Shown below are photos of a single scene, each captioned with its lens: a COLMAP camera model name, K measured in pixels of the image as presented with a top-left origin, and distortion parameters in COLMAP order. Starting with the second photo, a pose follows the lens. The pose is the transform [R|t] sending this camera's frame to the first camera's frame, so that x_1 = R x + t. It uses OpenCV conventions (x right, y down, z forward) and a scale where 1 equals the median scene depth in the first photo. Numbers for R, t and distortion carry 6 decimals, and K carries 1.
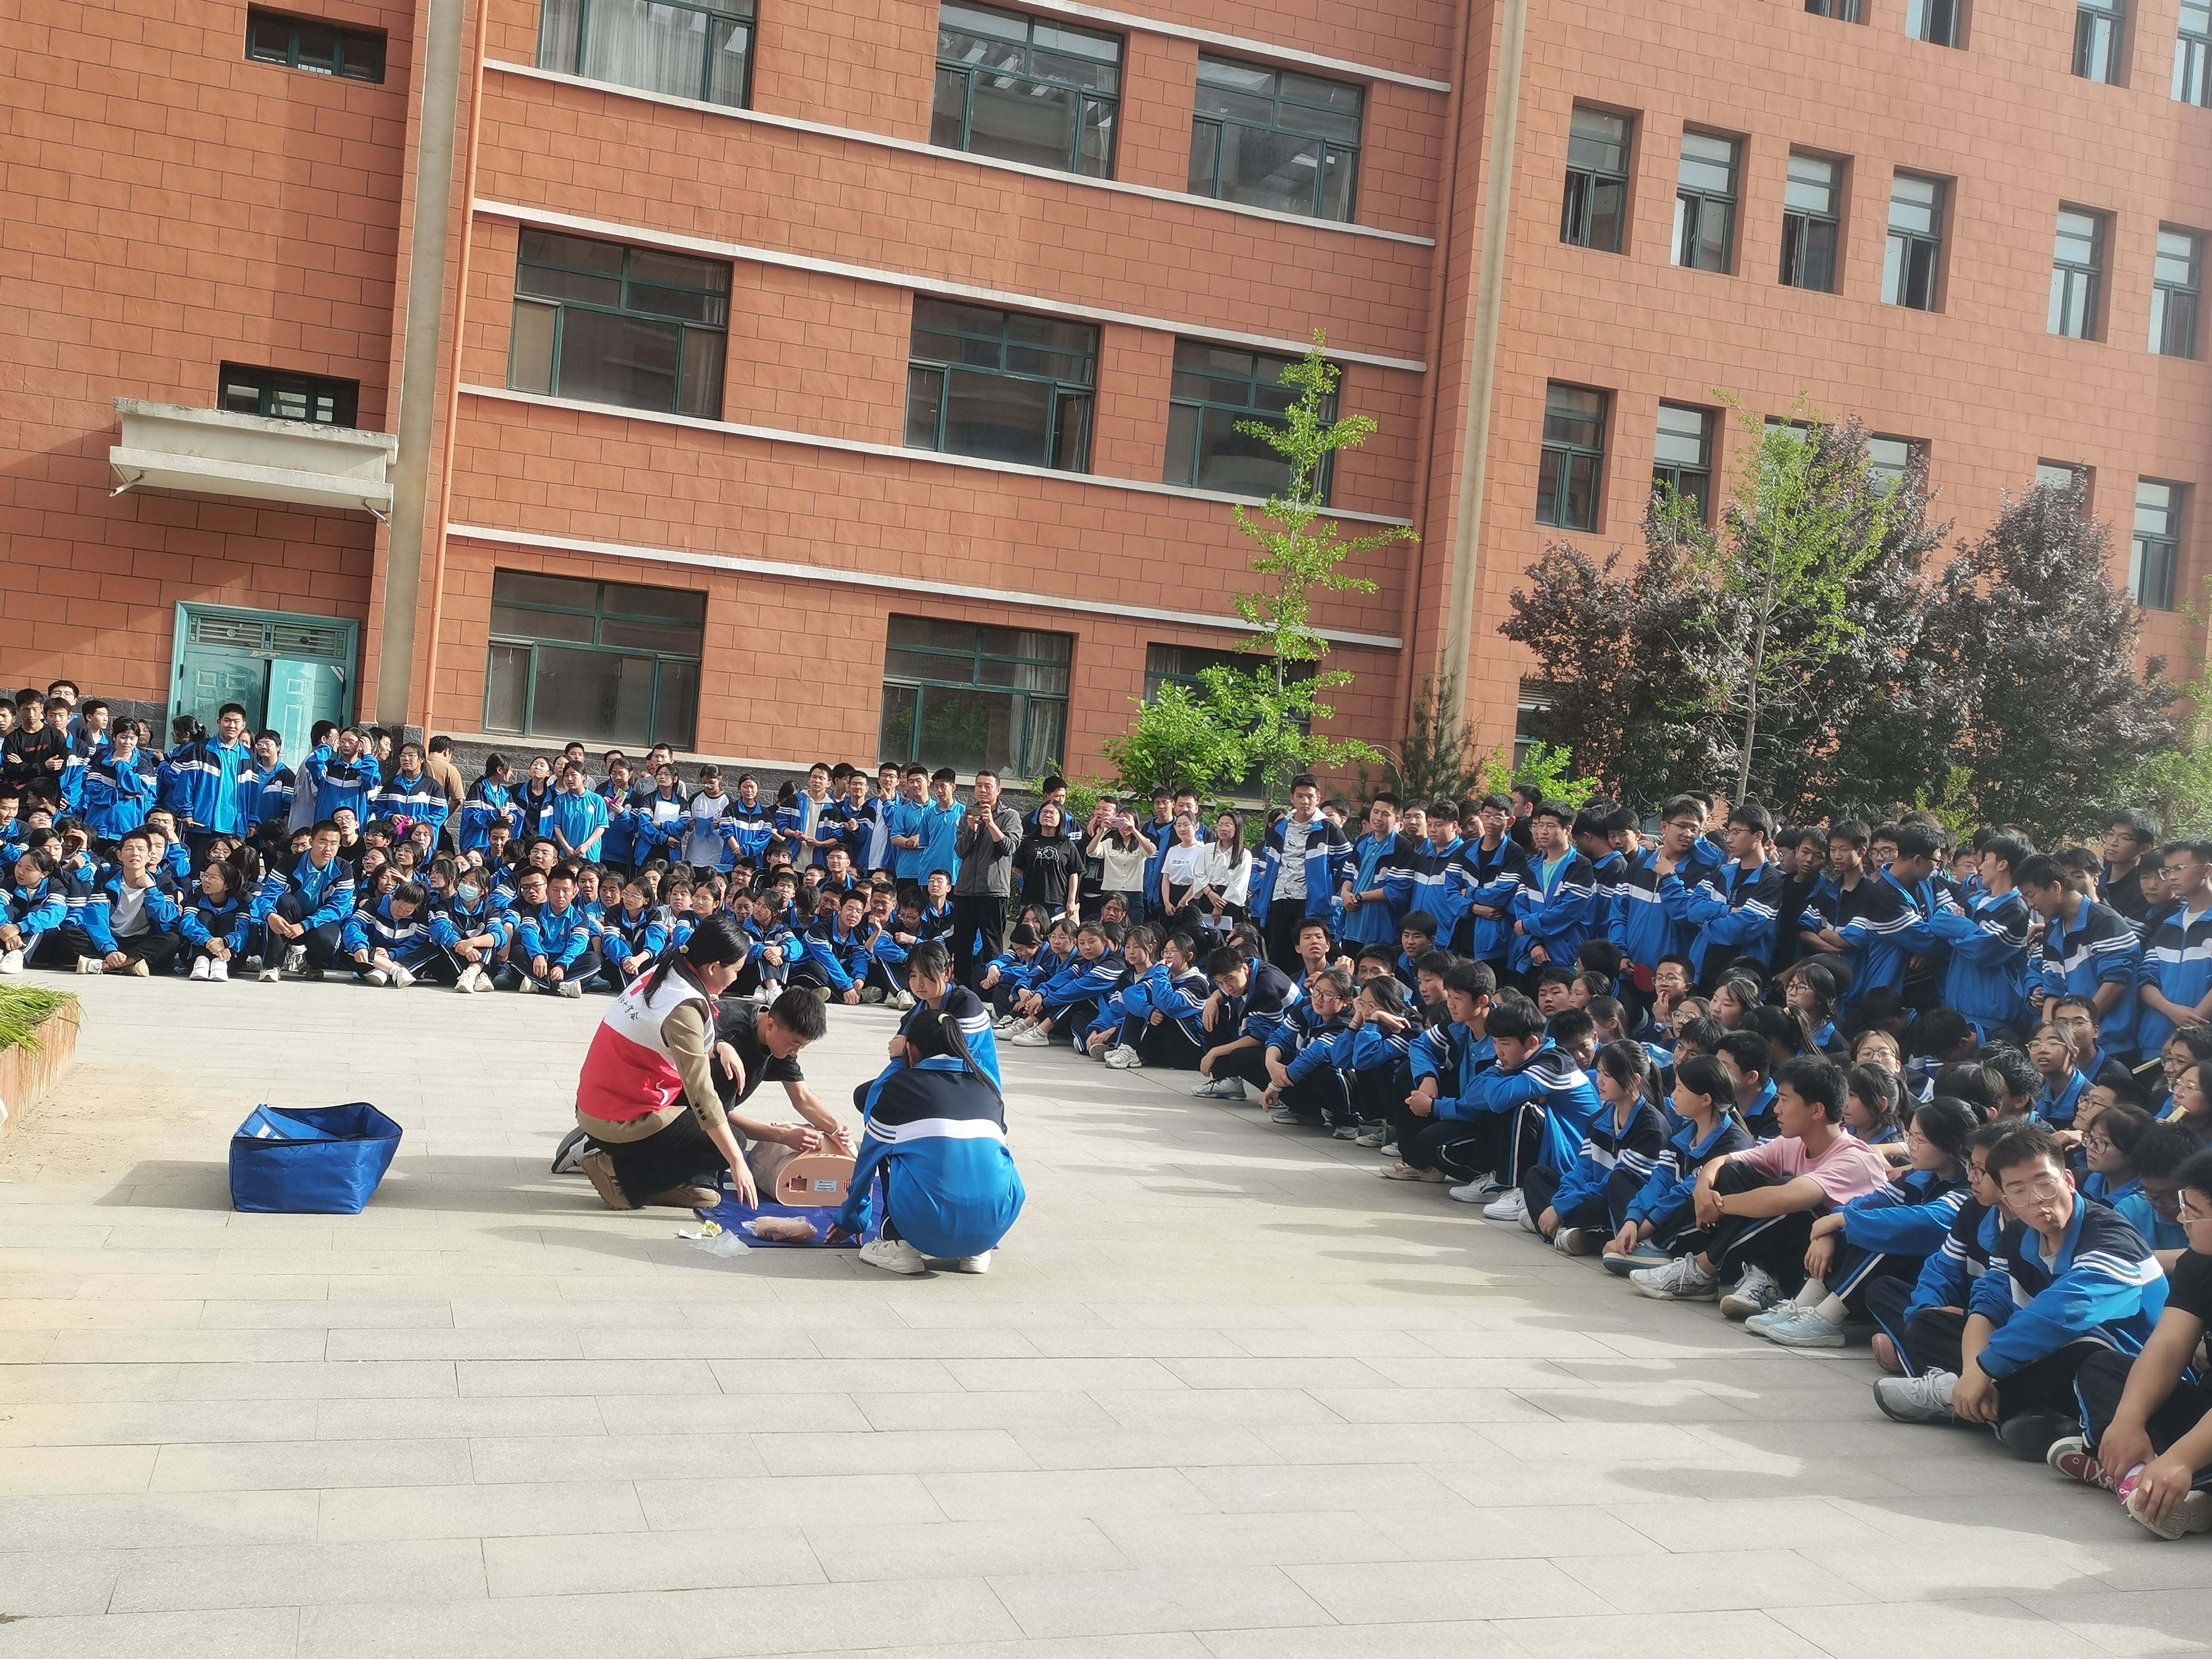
lens RADIAL K [[2067.2, 0, 1101.3], [0, 2067.2, 838.3], [0, 0, 1]] dist [-0.000145, 0.000000]
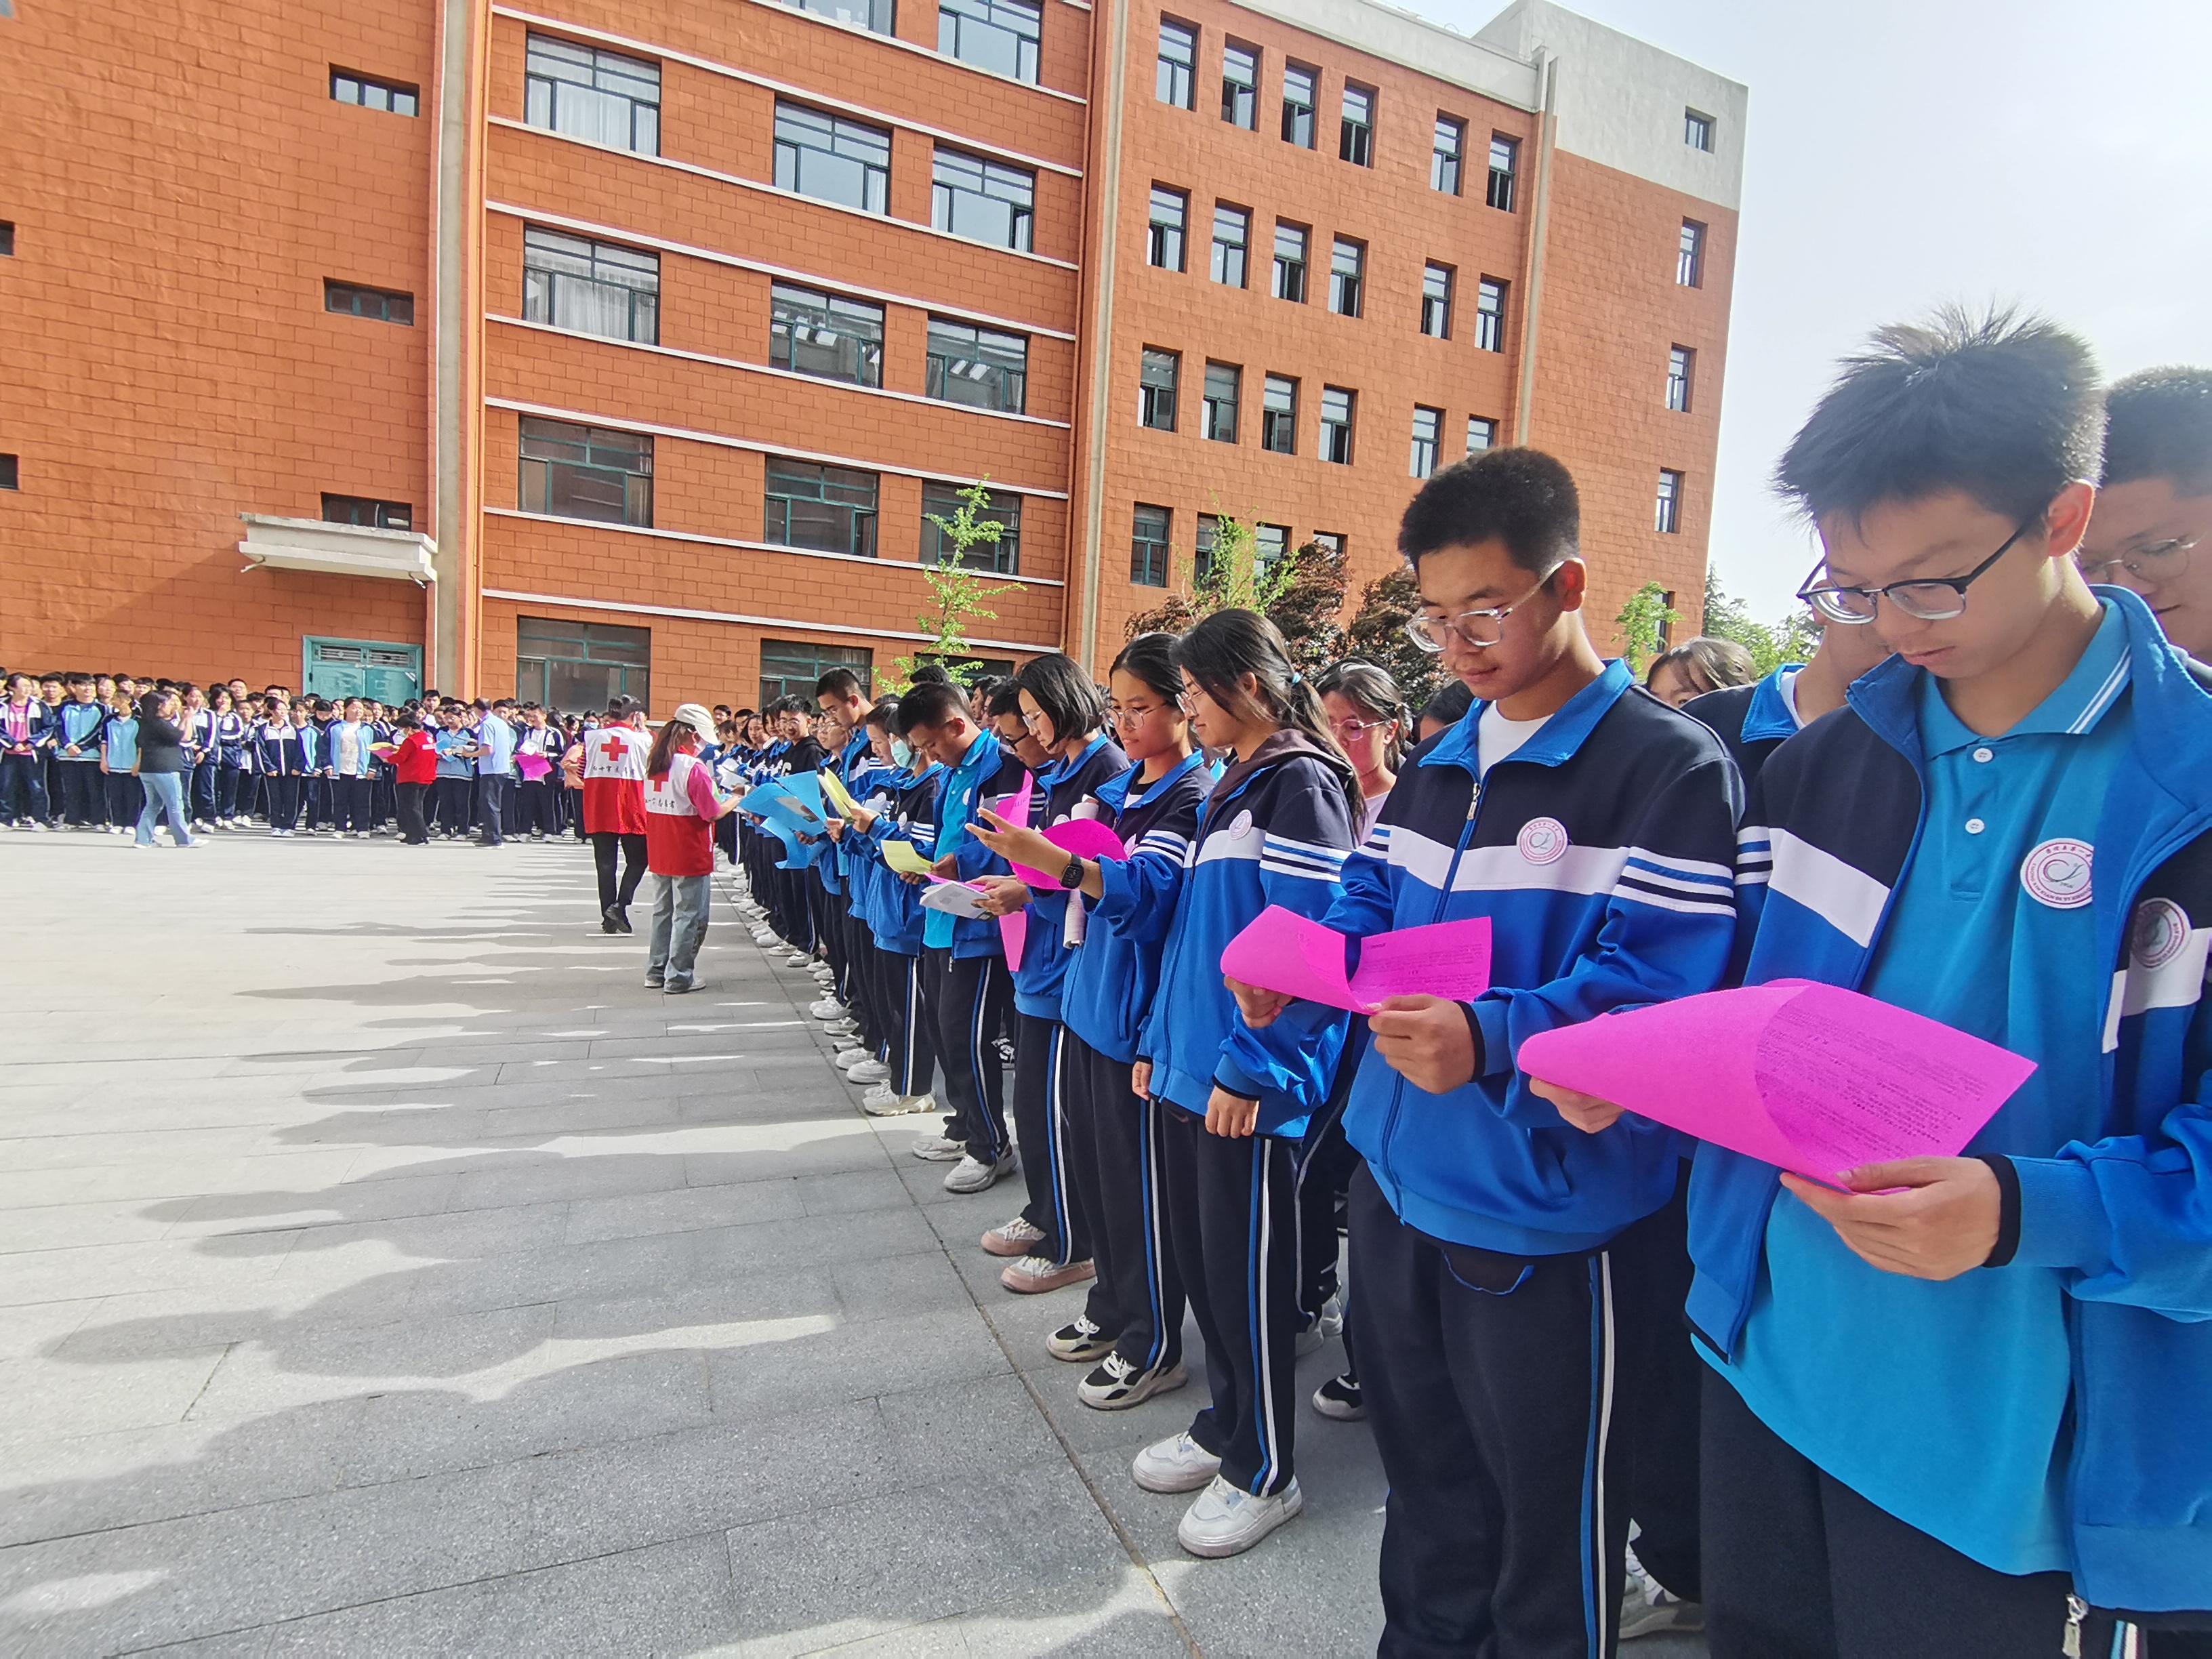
lens RADIAL K [[1094.6, 0, 1105.7], [0, 1094.6, 830.6], [0, 0, 1]] dist [-0.002823, -0.006171]
pose [[0.996635, -0.030918, 0.075909, 0.114616], [0.026690, 0.998069, 0.056093, 0.011169], [-0.077497, -0.053879, 0.995536, 0.032924]]
